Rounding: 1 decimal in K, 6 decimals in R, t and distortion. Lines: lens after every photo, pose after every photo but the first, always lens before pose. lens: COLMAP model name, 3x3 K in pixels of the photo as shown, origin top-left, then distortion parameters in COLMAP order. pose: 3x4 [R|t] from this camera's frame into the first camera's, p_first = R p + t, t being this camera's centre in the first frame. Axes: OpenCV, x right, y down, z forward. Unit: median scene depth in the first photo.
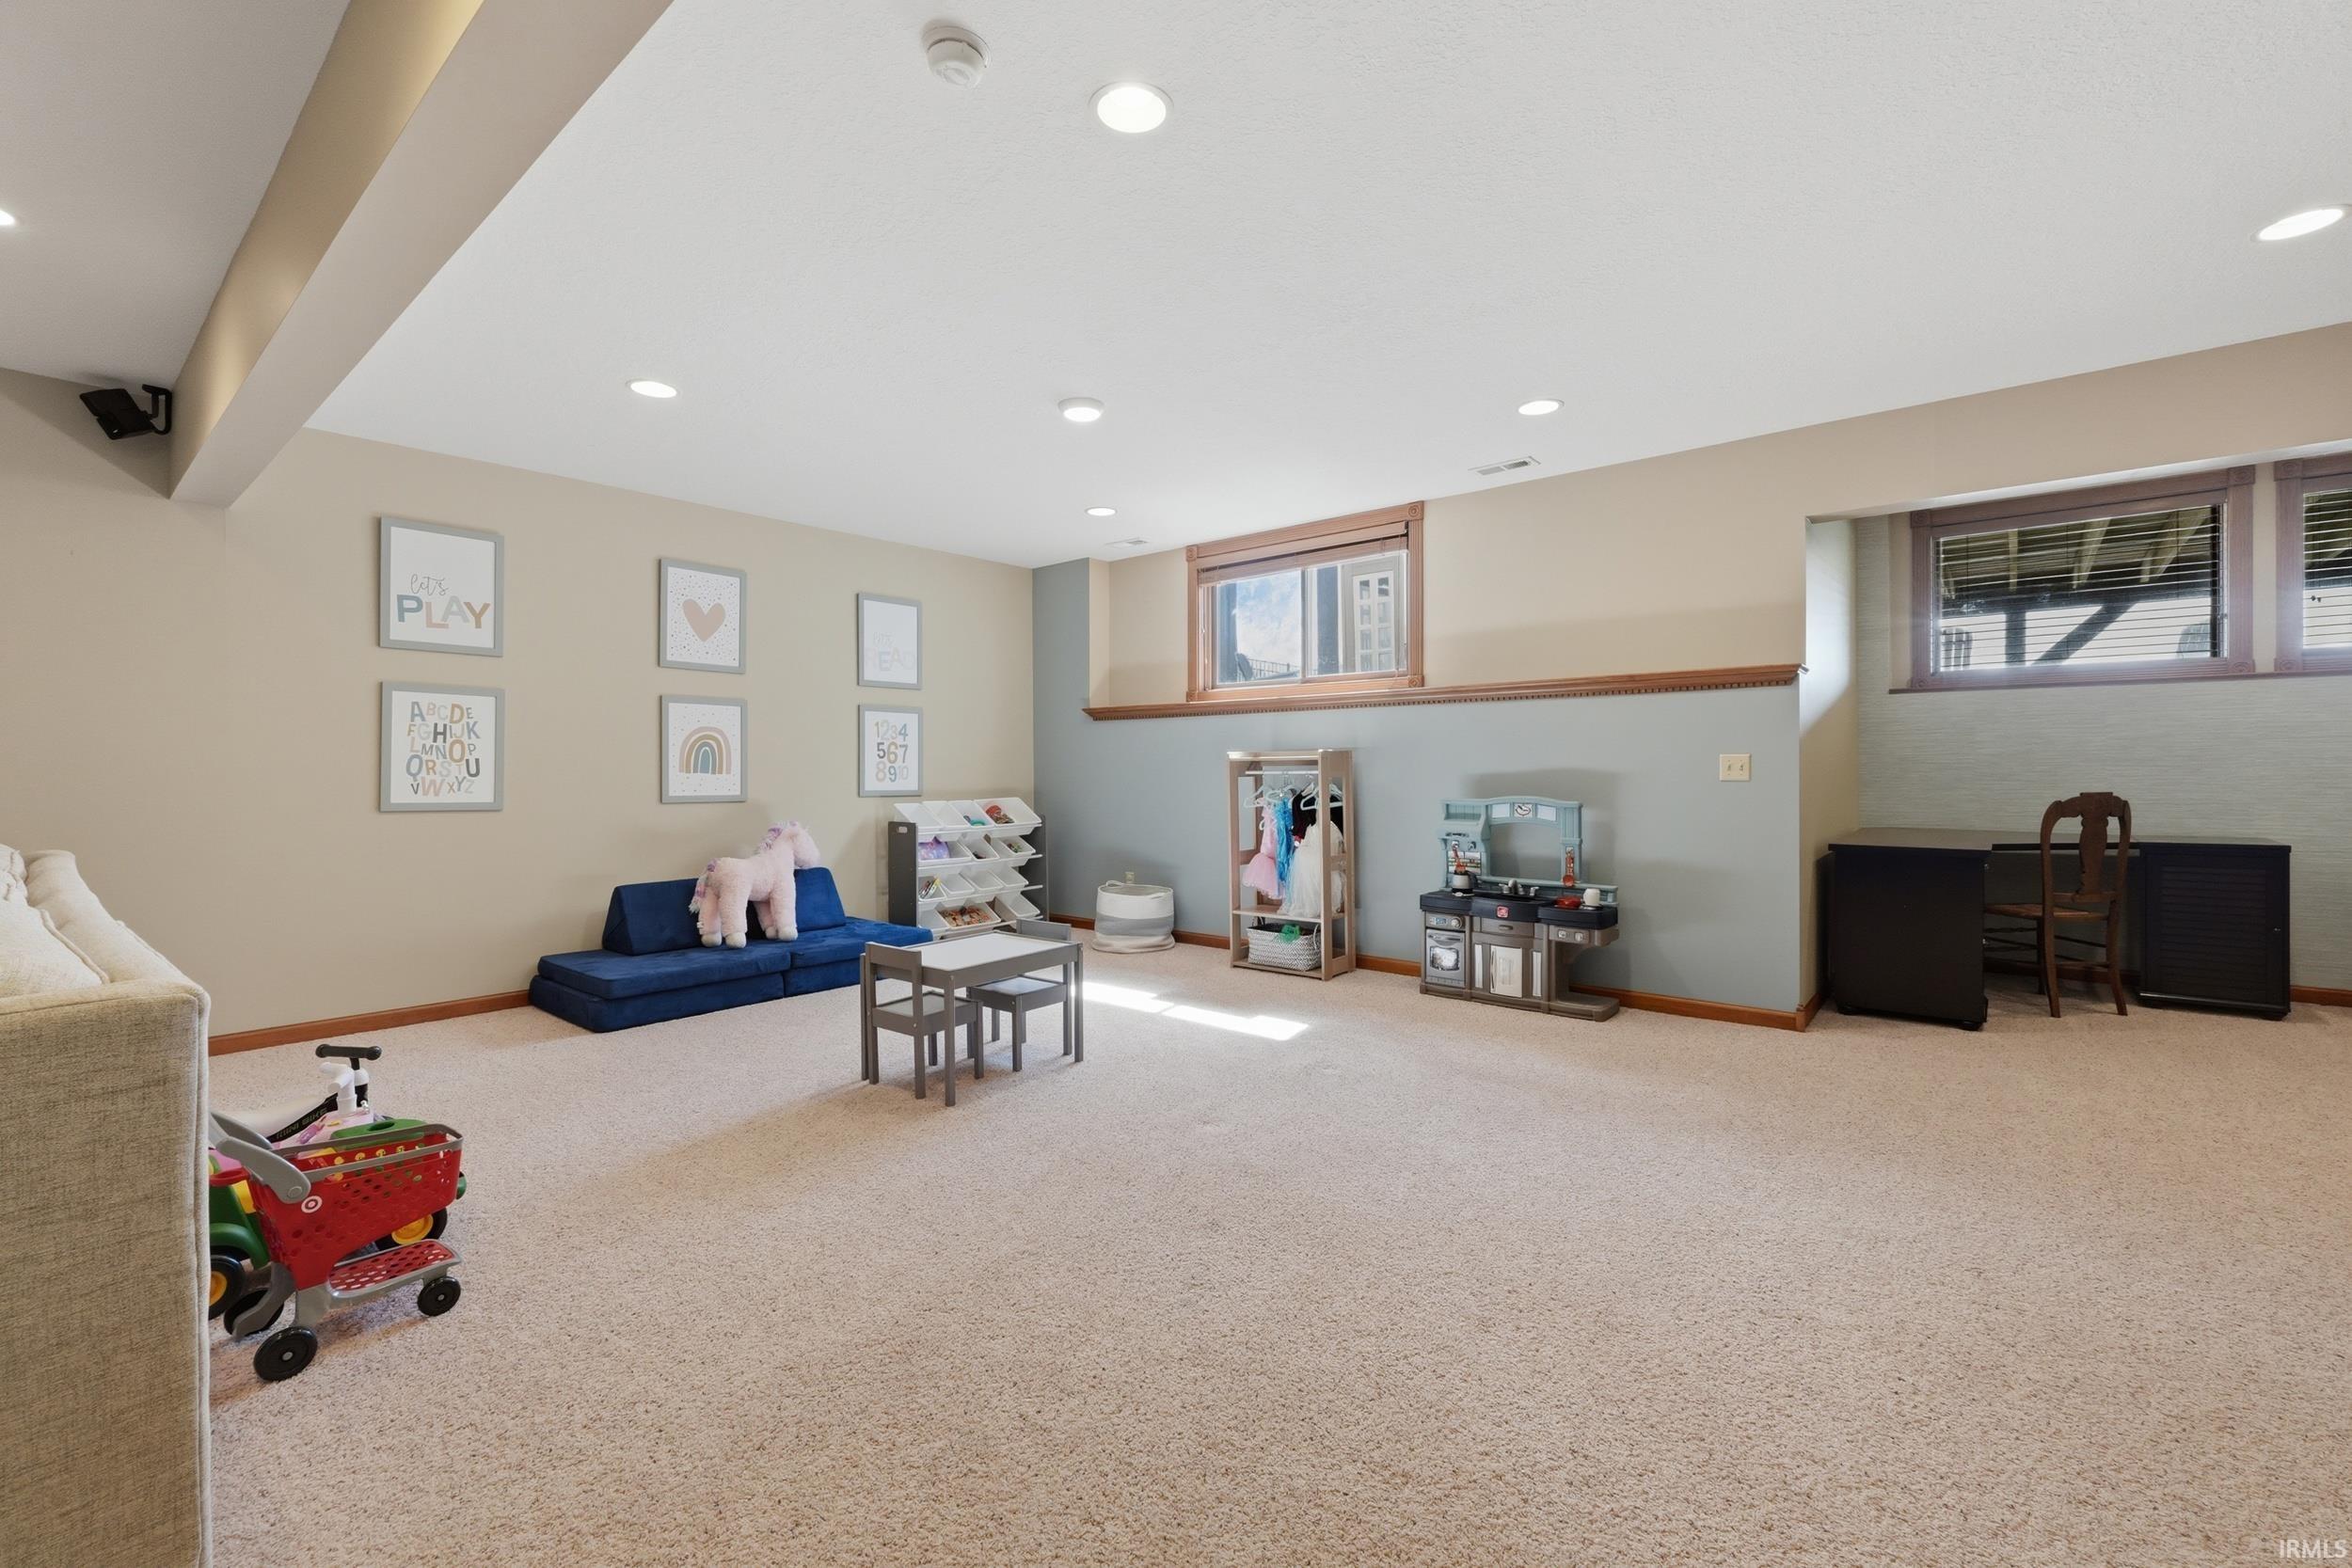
lens RADIAL K [[1004.9, 0, 1172.8], [0, 1004.9, 772.3], [0, 0, 1]] dist [-0.000908, -0.000275]
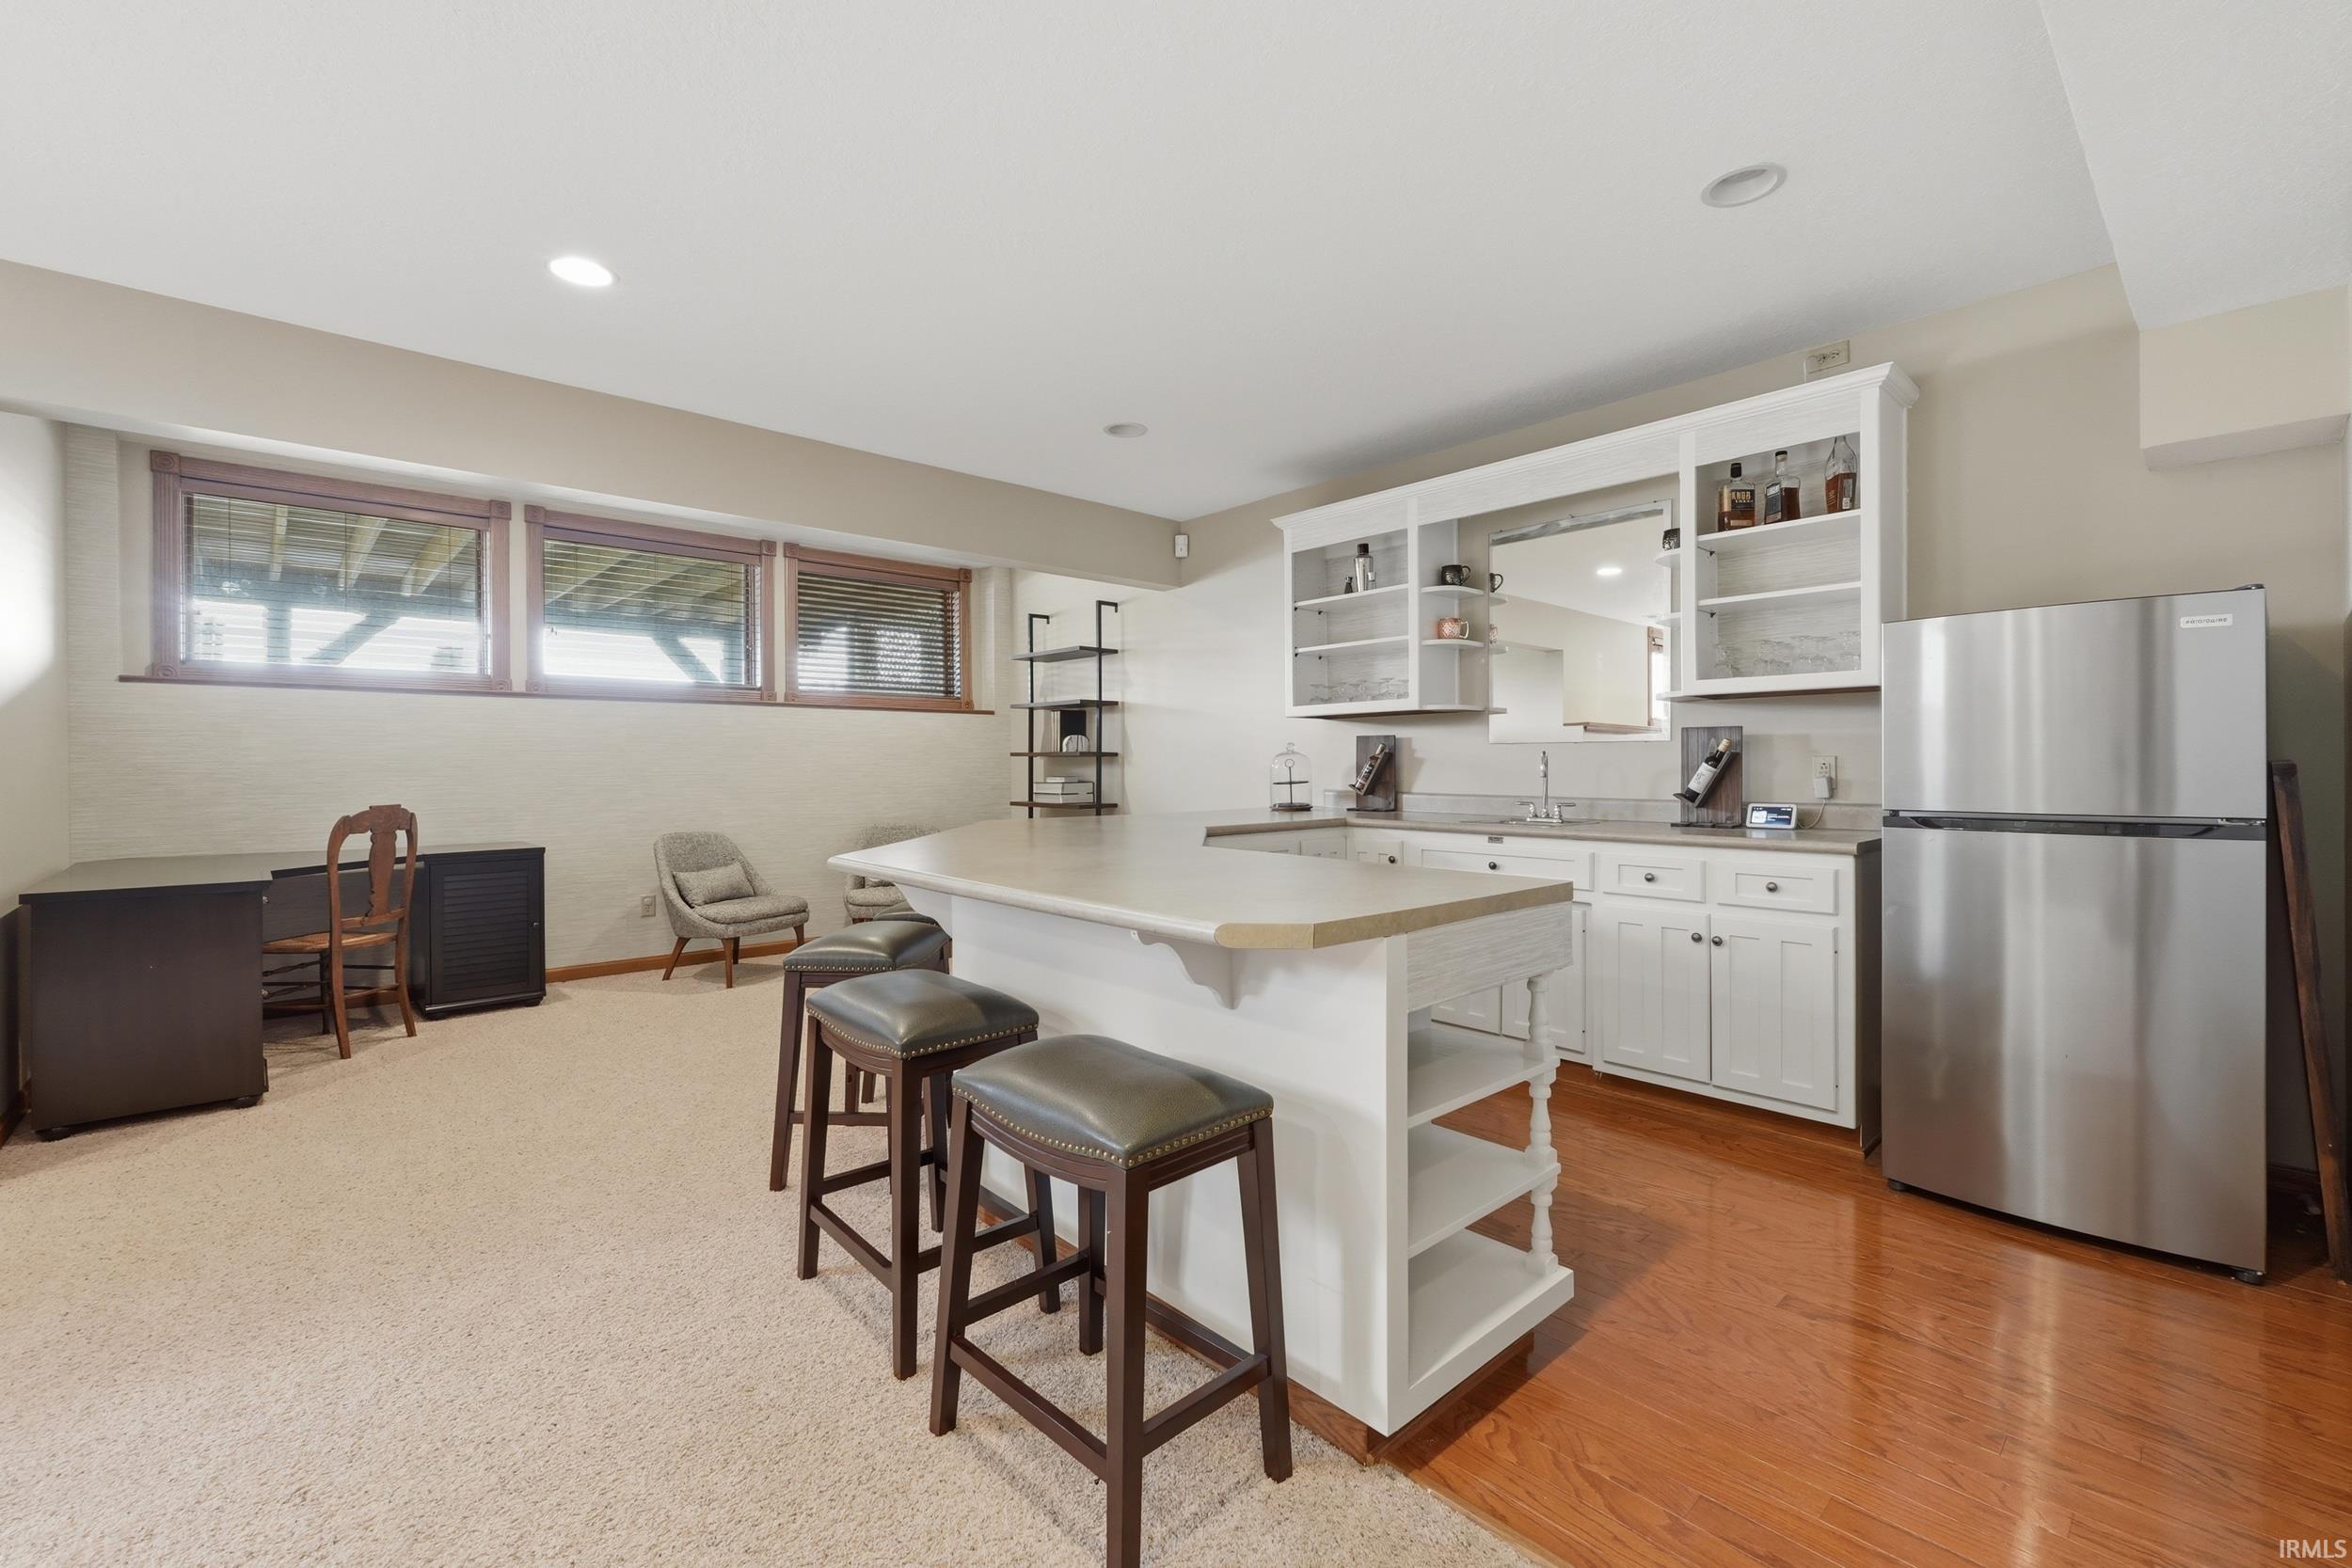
lens RADIAL K [[1004.9, 0, 1181.4], [0, 1004.9, 775.4], [0, 0, 1]] dist [-0.000908, -0.000275]
pose [[0.130480, -0.001964, 0.991449, 0.088990], [0.007713, 0.999970, 0.000966, -0.002379], [-0.991421, 0.007521, 0.130491, 0.140657]]
